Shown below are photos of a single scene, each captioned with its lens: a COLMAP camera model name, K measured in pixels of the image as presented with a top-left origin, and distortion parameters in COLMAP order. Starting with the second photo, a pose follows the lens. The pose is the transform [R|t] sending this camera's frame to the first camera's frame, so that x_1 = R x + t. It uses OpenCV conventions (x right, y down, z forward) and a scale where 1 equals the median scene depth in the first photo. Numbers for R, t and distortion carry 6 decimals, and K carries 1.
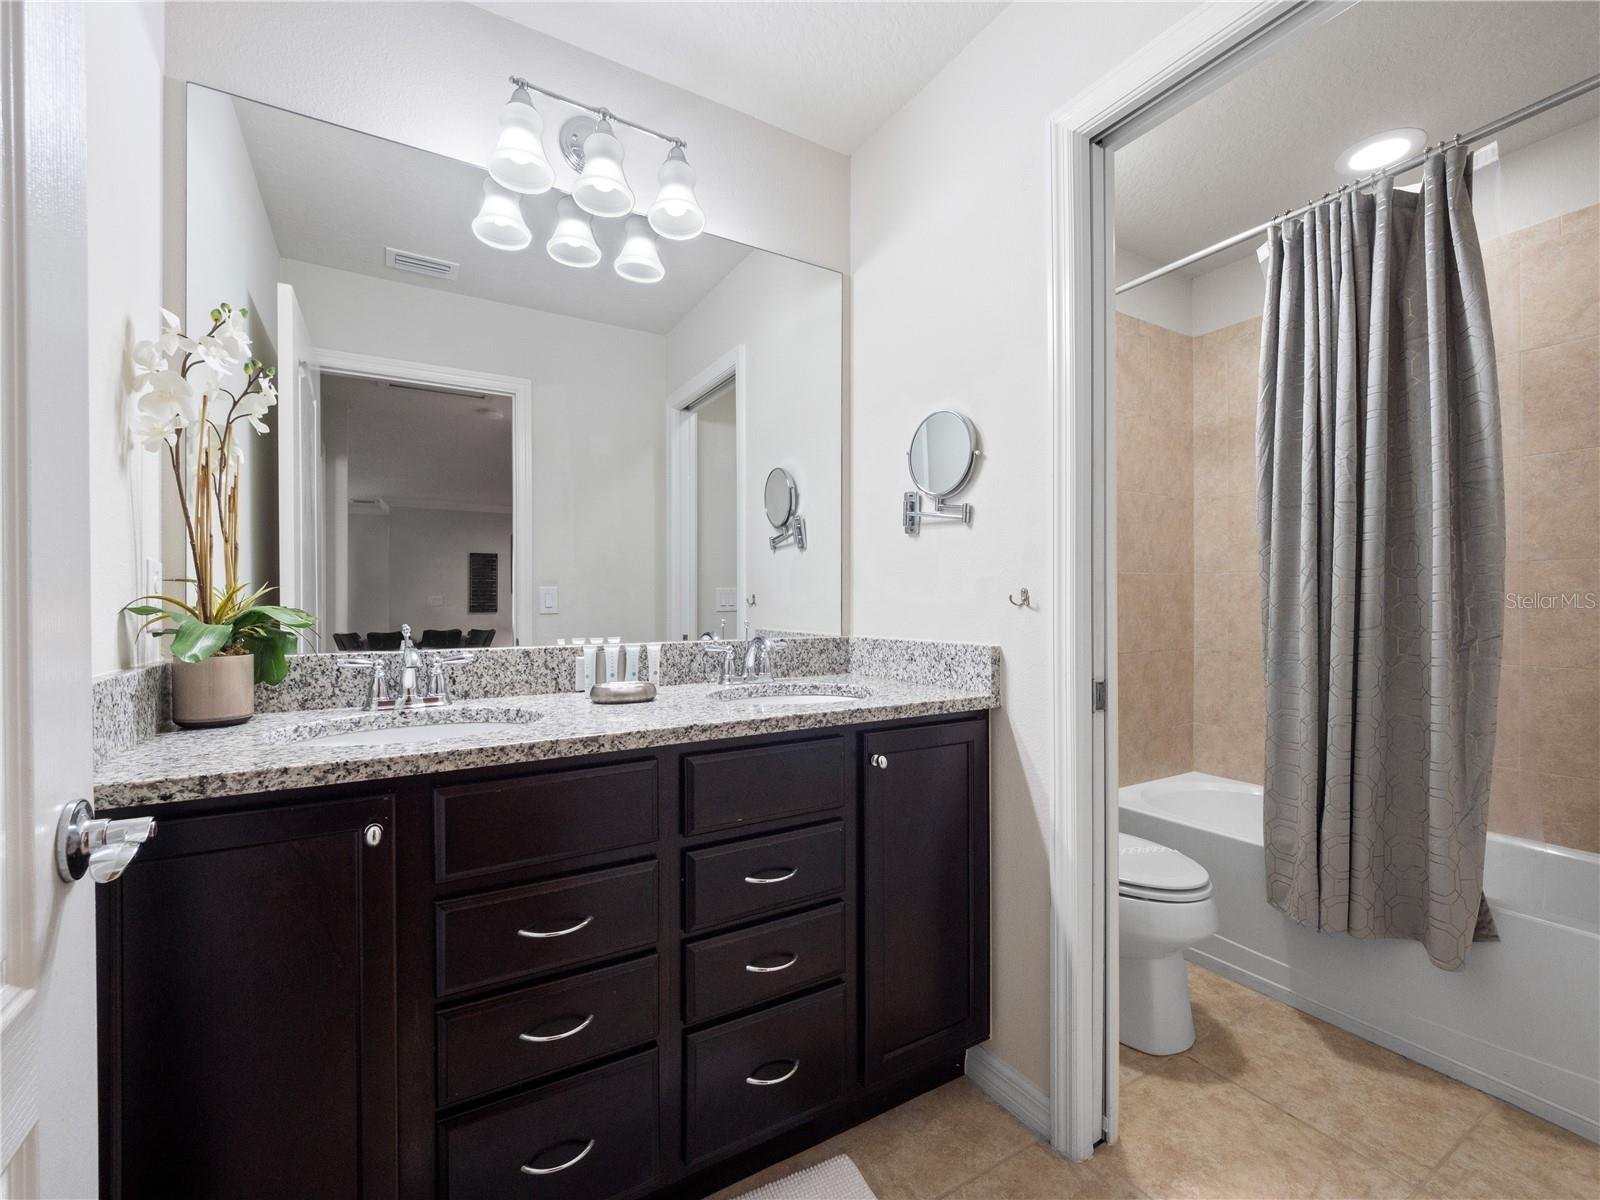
lens RADIAL K [[694.9, 0, 773.1], [0, 694.9, 603.9], [0, 0, 1]] dist [-0.000657, -0.000305]
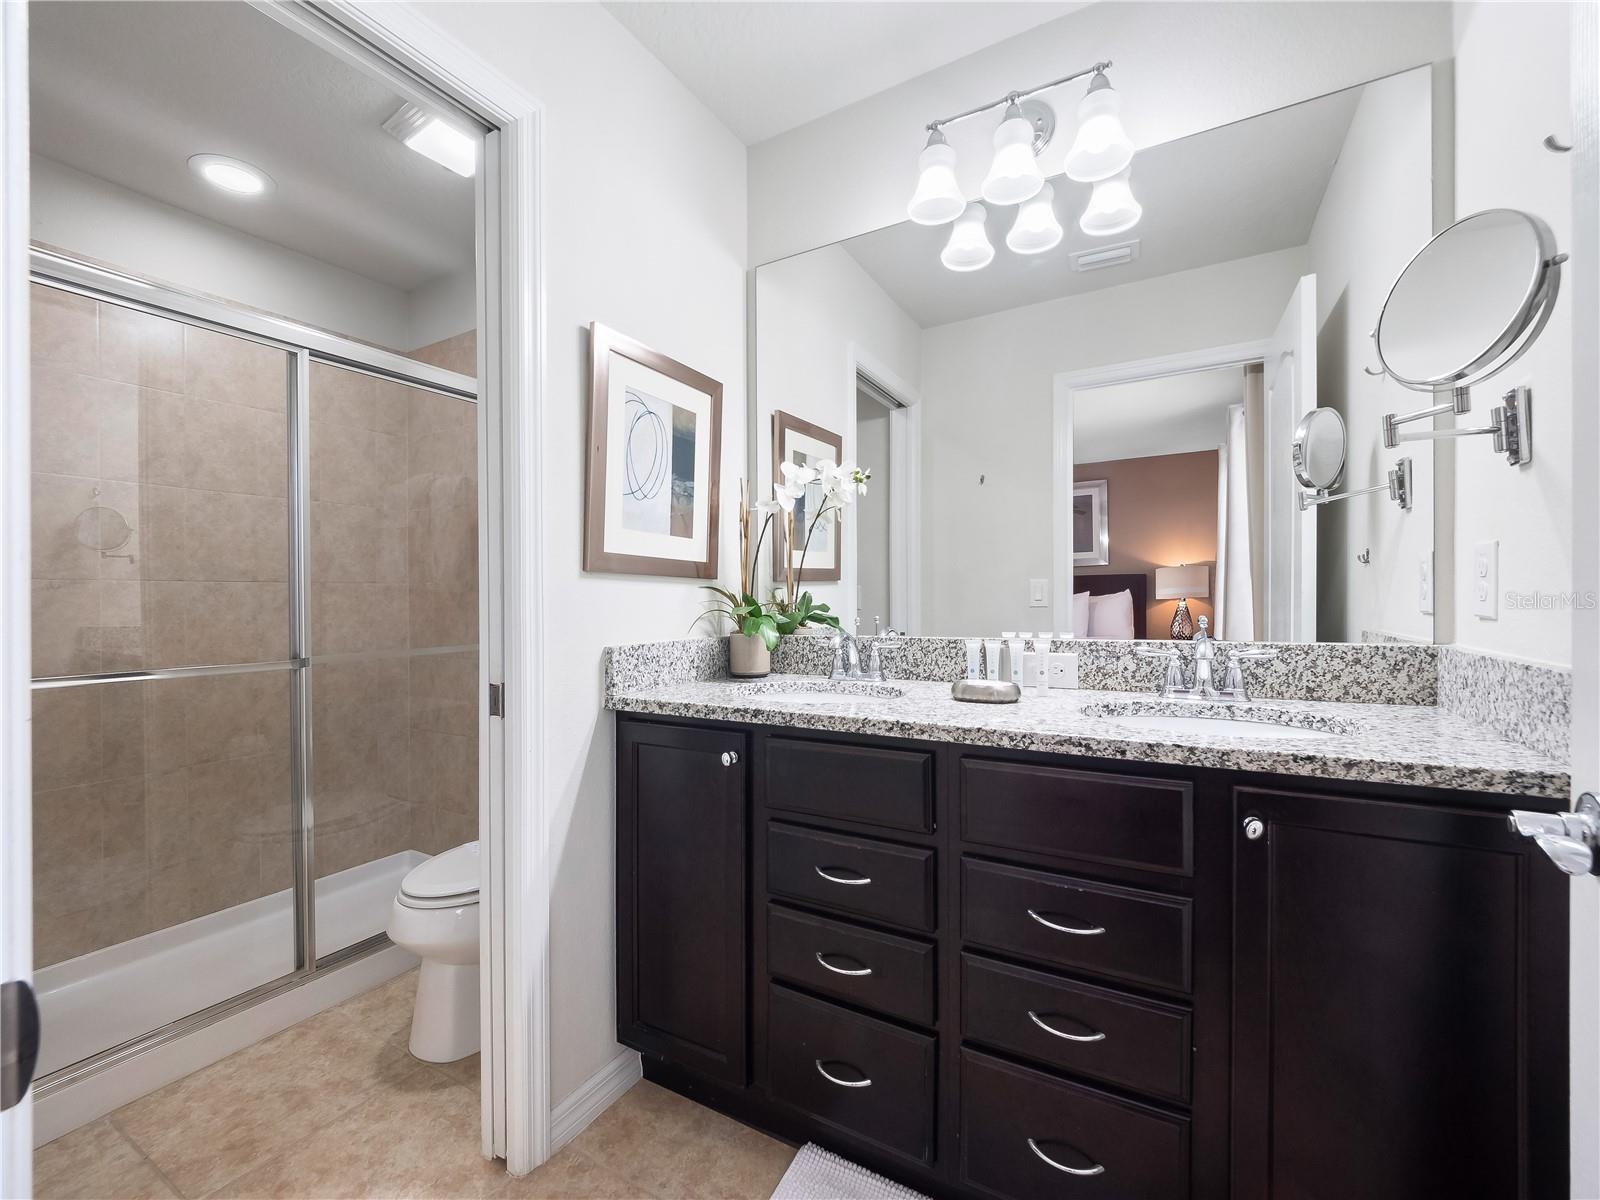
lens RADIAL K [[685.4, 0, 800.2], [0, 685.4, 597.6], [0, 0, 1]] dist [-0.001155, -0.000092]
pose [[0.489745, -0.005362, -0.871849, 0.426668], [0.009707, 0.999953, -0.000697, -0.002040], [0.871812, -0.008122, 0.489774, 0.246846]]
